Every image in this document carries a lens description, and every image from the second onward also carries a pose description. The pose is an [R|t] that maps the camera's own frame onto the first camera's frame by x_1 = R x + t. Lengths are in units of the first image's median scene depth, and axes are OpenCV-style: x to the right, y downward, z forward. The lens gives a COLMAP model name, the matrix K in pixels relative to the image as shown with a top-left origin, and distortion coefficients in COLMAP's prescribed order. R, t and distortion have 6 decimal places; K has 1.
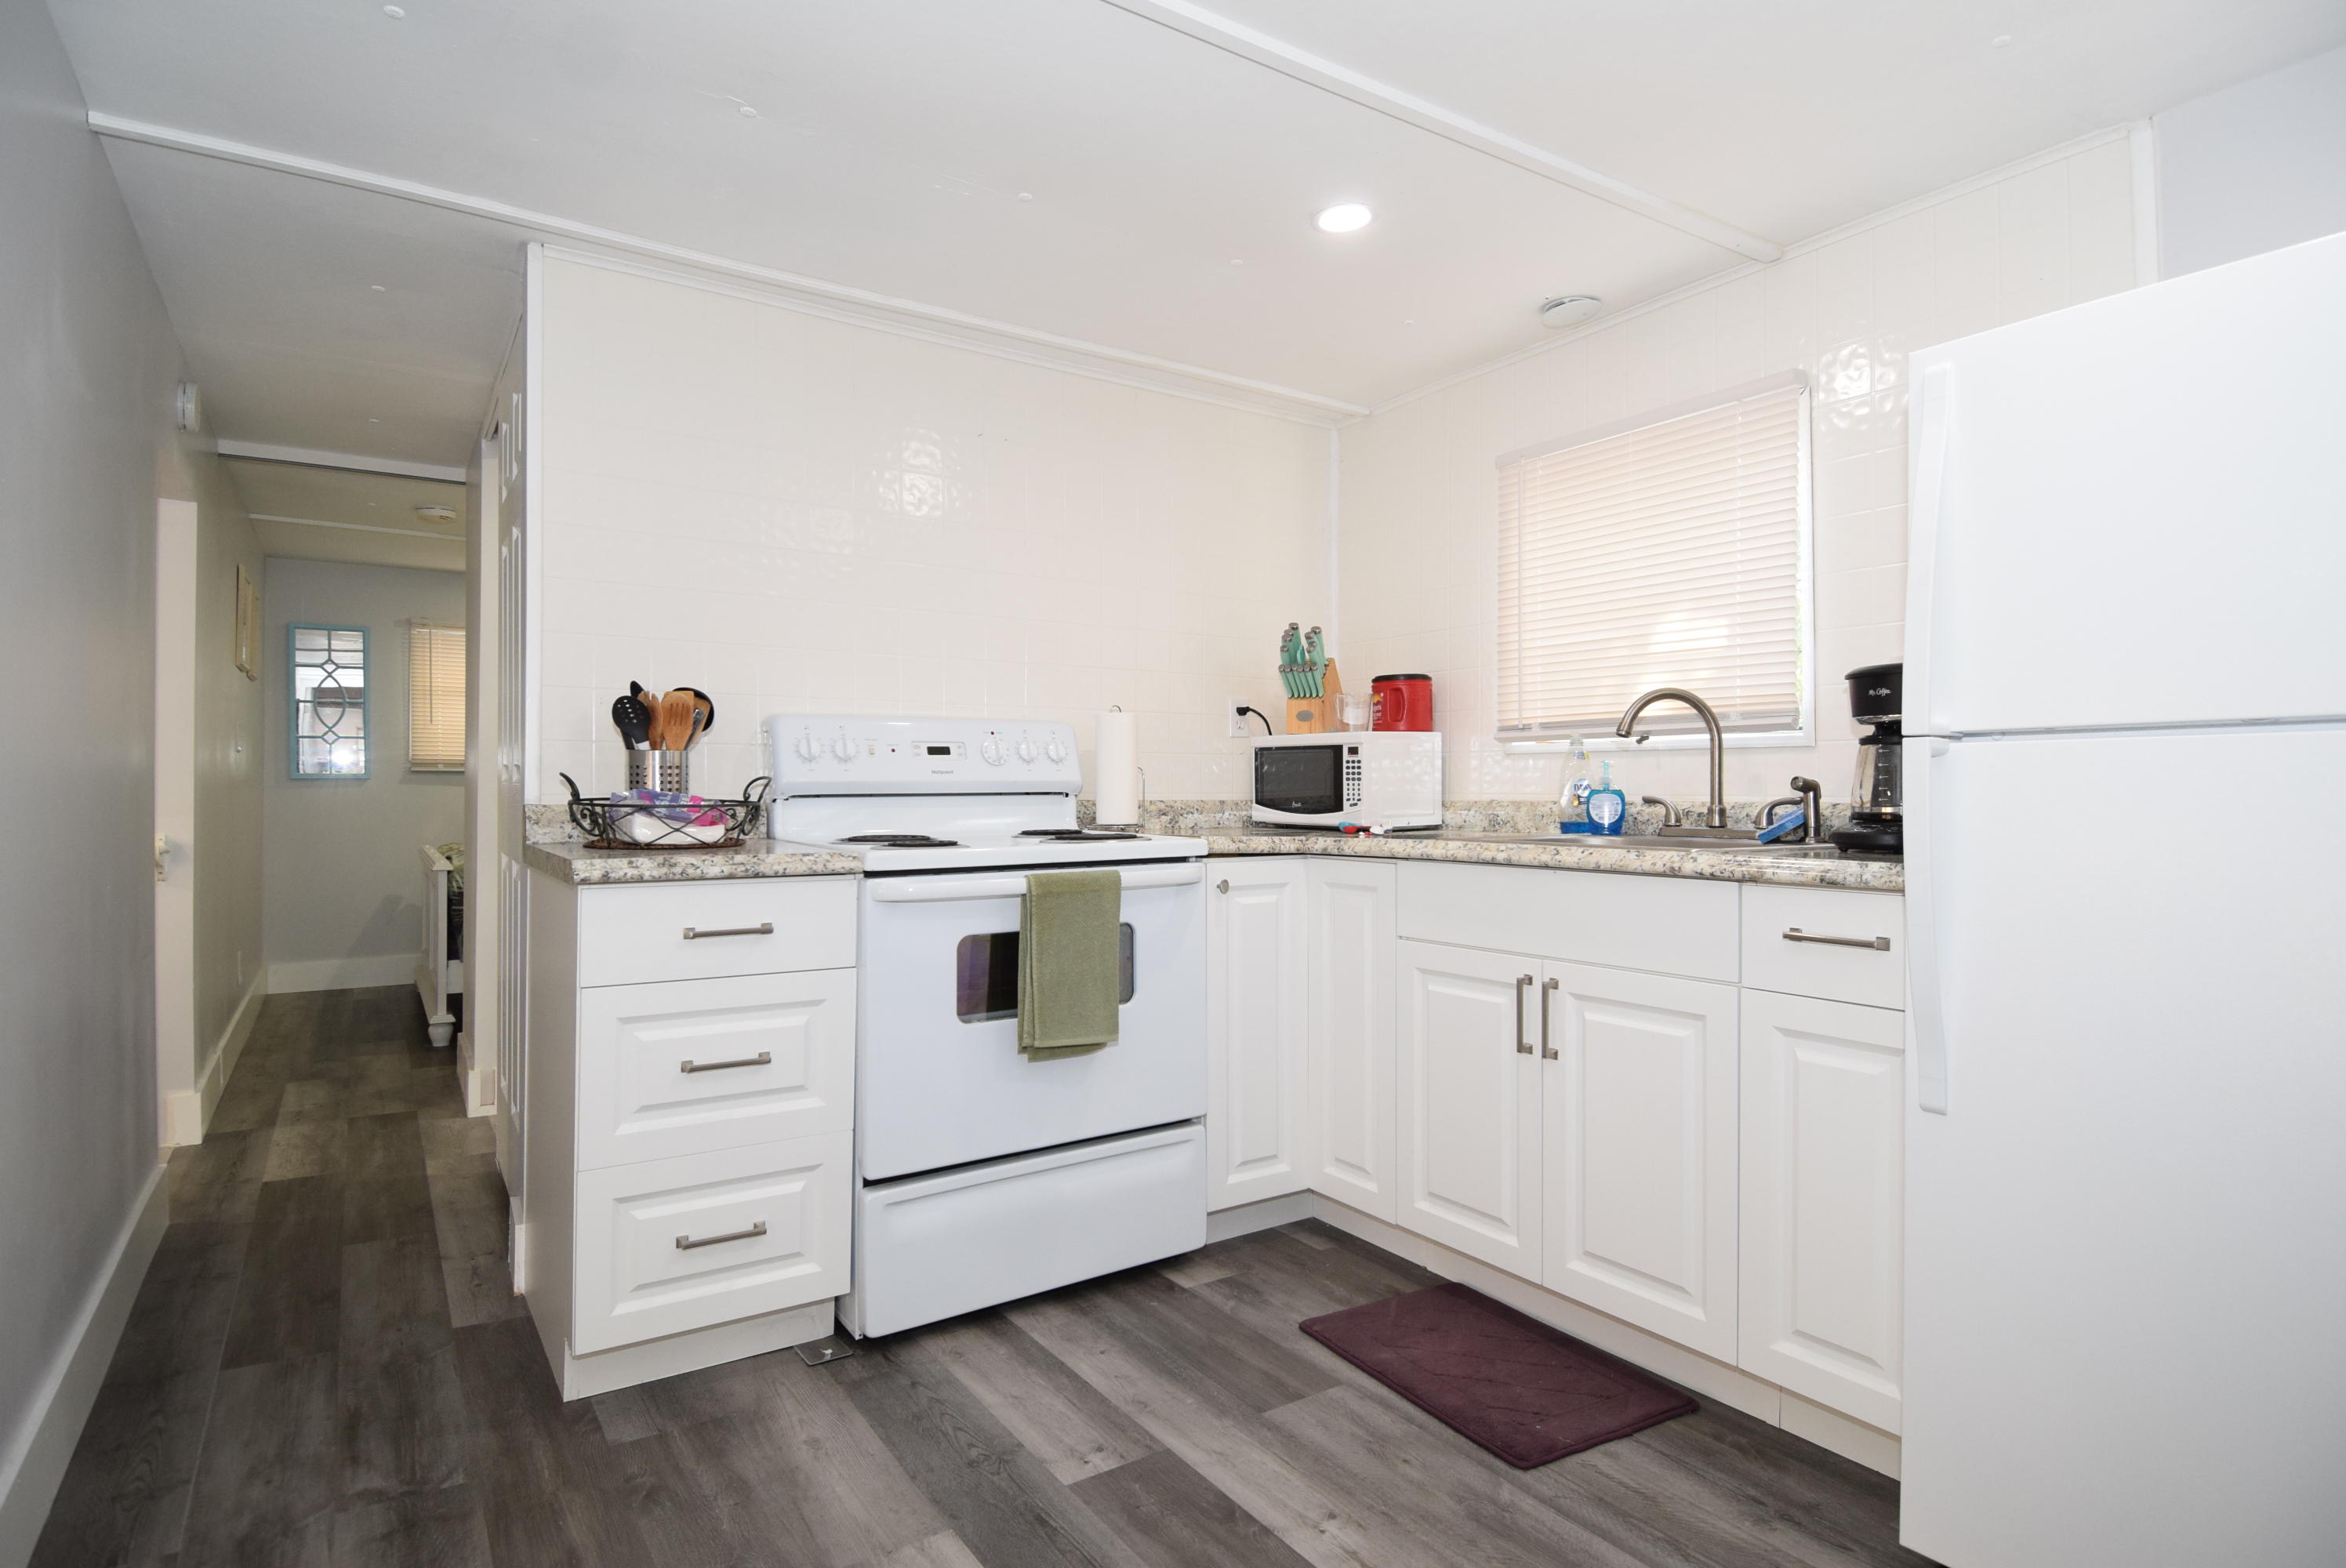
lens RADIAL K [[1224.3, 0, 1173.0], [0, 1224.3, 784.0], [0, 0, 1]] dist [0.049577, -0.055395]
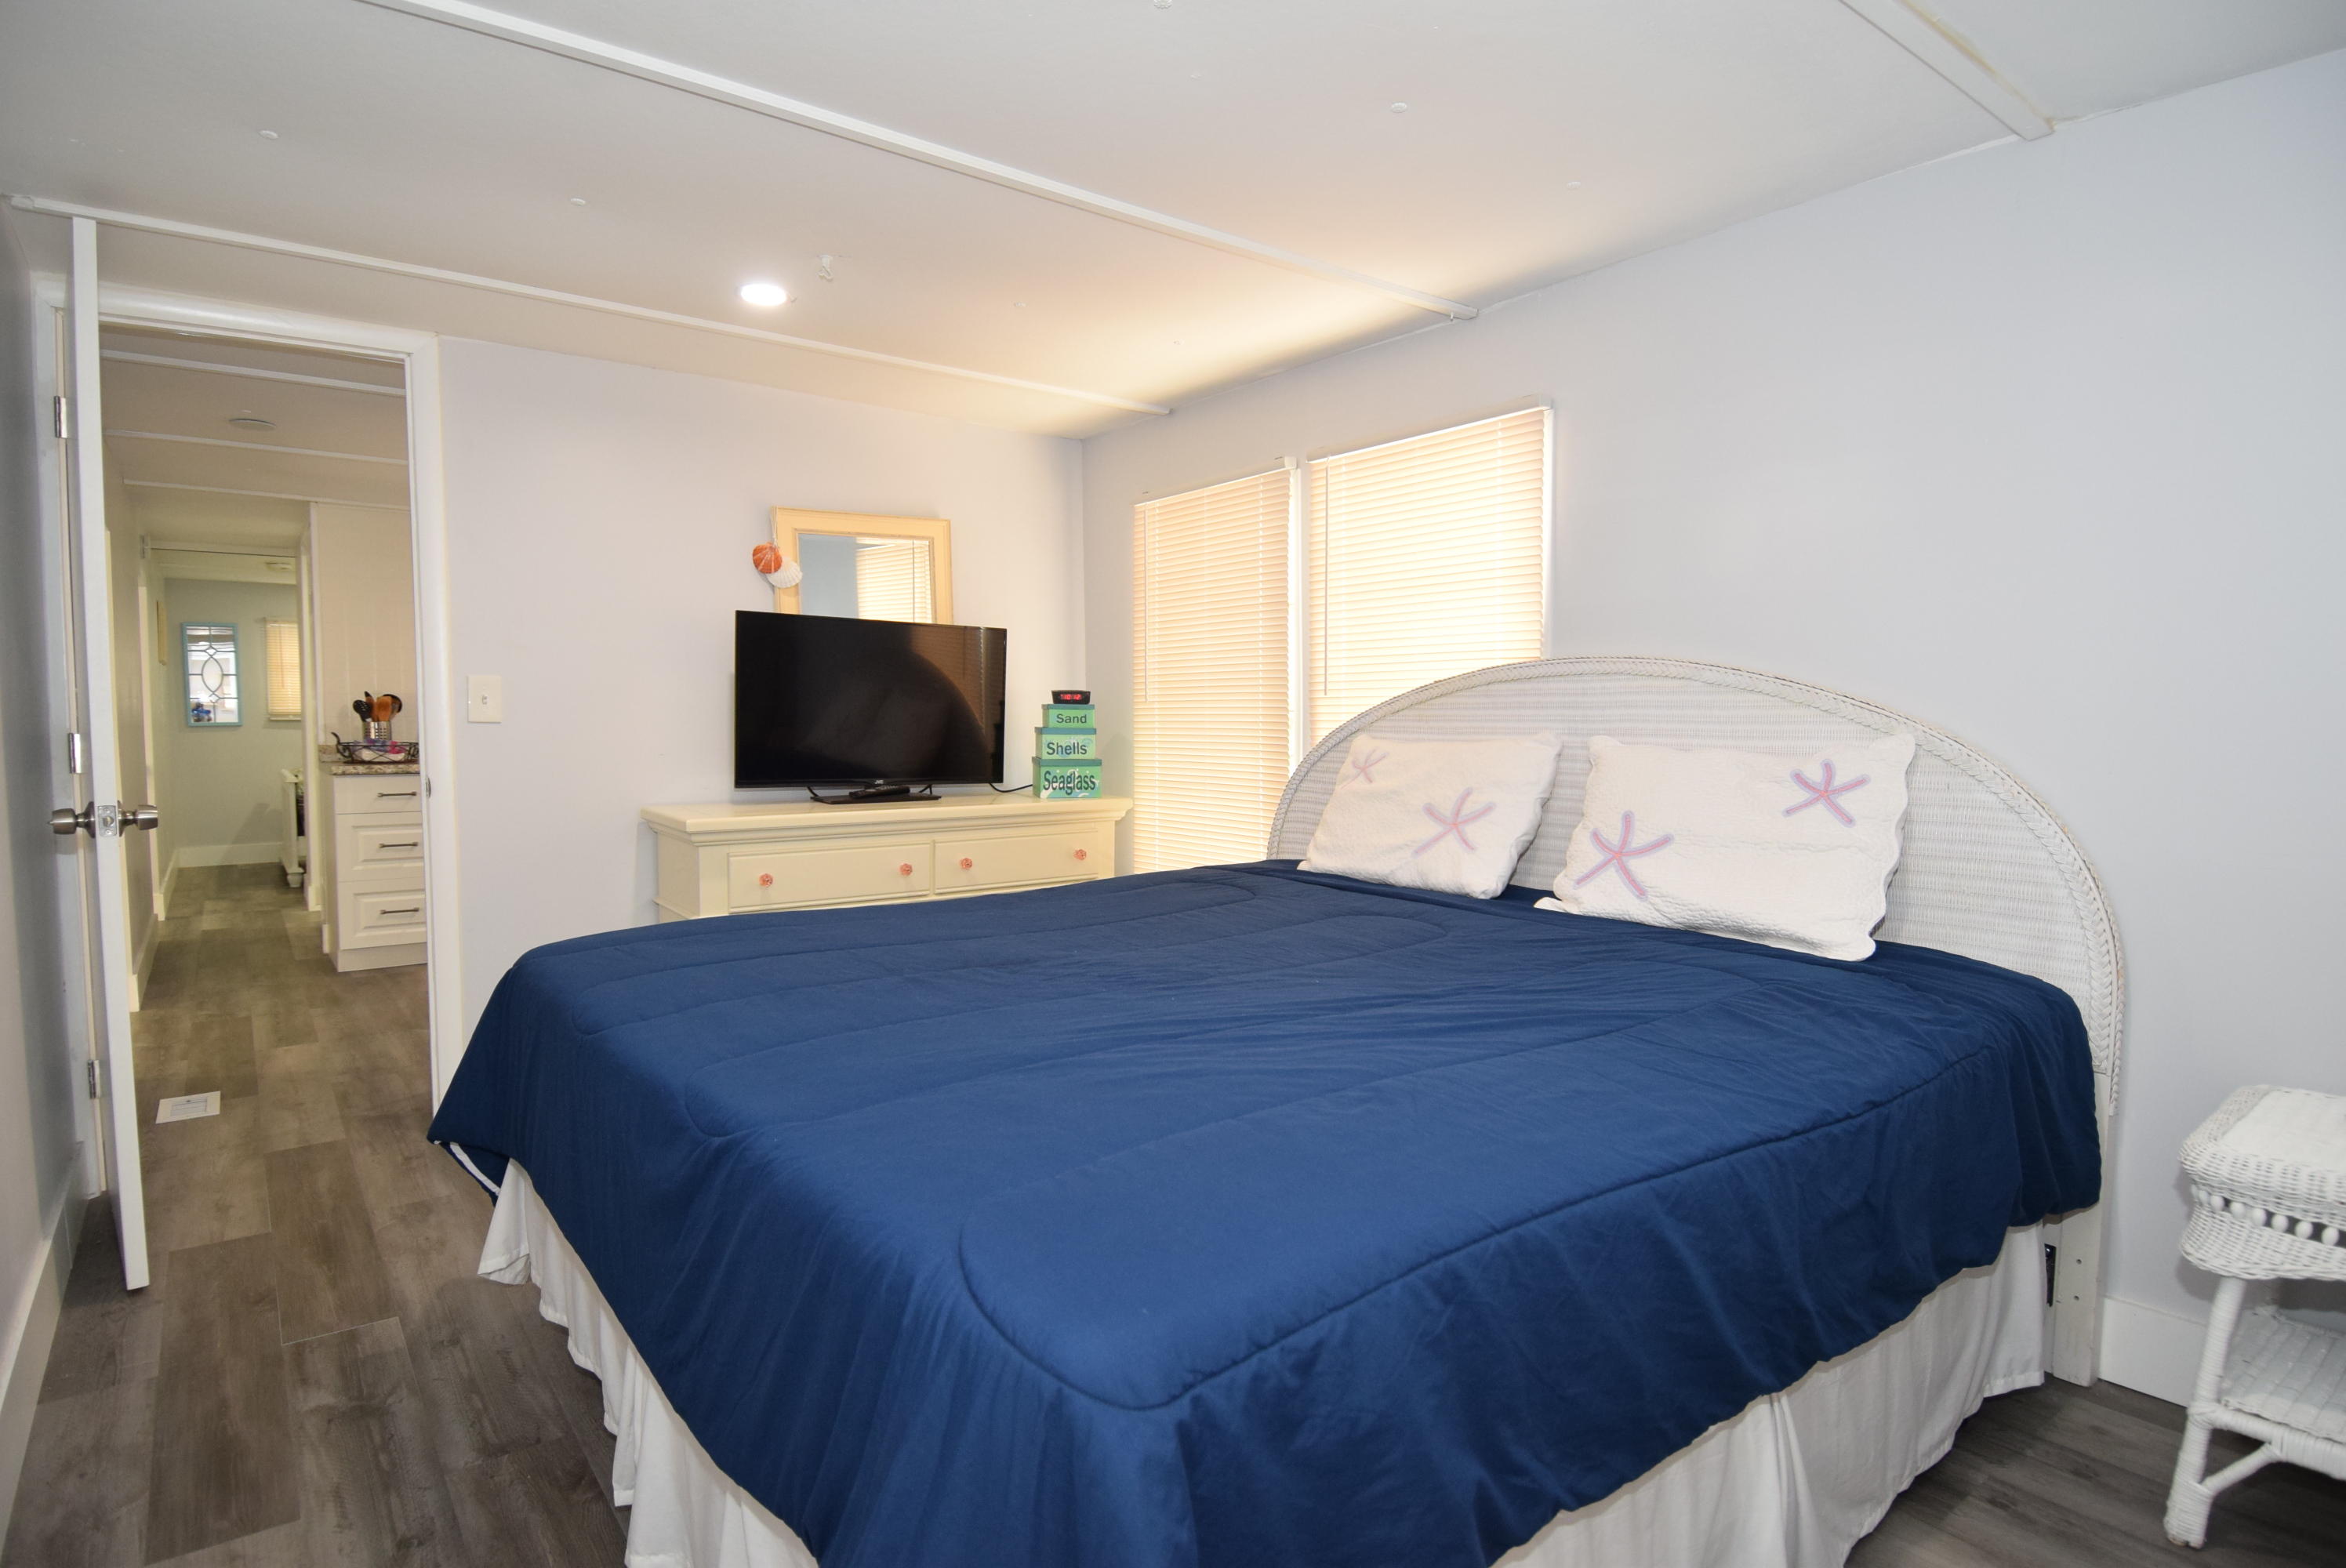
lens RADIAL K [[1224.3, 0, 1173.0], [0, 1224.3, 784.0], [0, 0, 1]] dist [0.049577, -0.055395]
pose [[0.997205, -0.010237, 0.074013, 0.895939], [0.005883, 0.998253, 0.058798, -0.037619], [-0.074485, -0.058199, 0.995522, -1.426318]]
